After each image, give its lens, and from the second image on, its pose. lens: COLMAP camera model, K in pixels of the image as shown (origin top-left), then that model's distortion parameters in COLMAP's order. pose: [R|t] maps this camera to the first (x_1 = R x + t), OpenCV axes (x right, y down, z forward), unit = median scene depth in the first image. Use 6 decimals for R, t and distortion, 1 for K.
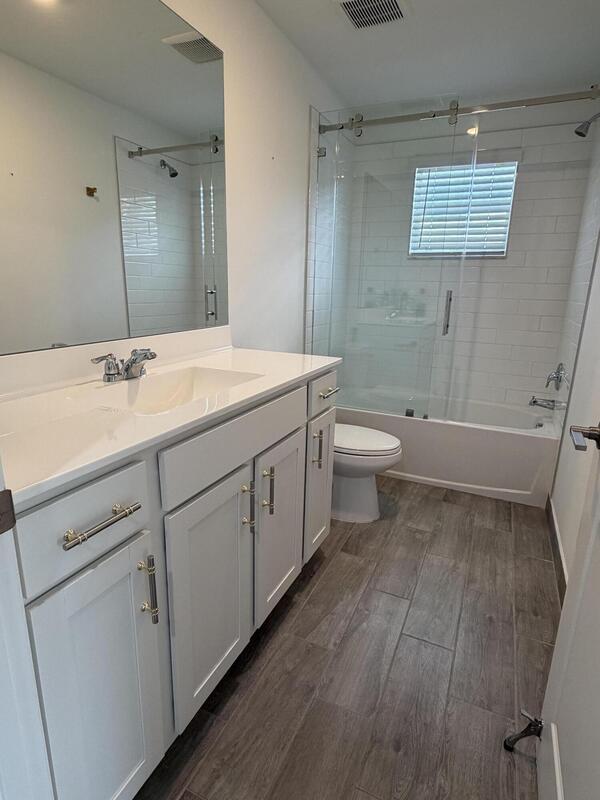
lens RADIAL K [[443.7, 0, 301.3], [0, 443.7, 397.5], [0, 0, 1]] dist [-0.012216, 0.005107]
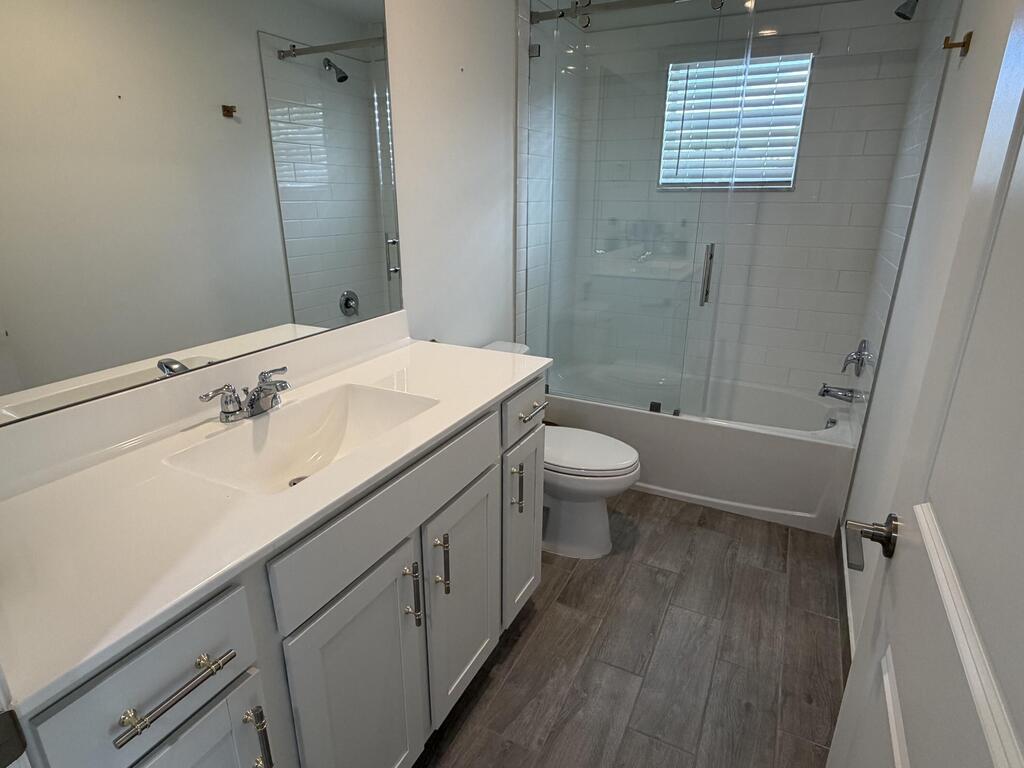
lens RADIAL K [[567.9, 0, 510.9], [0, 567.9, 386.7], [0, 0, 1]] dist [-0.012216, 0.005107]
pose [[0.999076, -0.007740, -0.042269, 0.048388], [0.011031, 0.996876, 0.078206, -0.093791], [0.041532, -0.078600, 0.996041, 0.041371]]
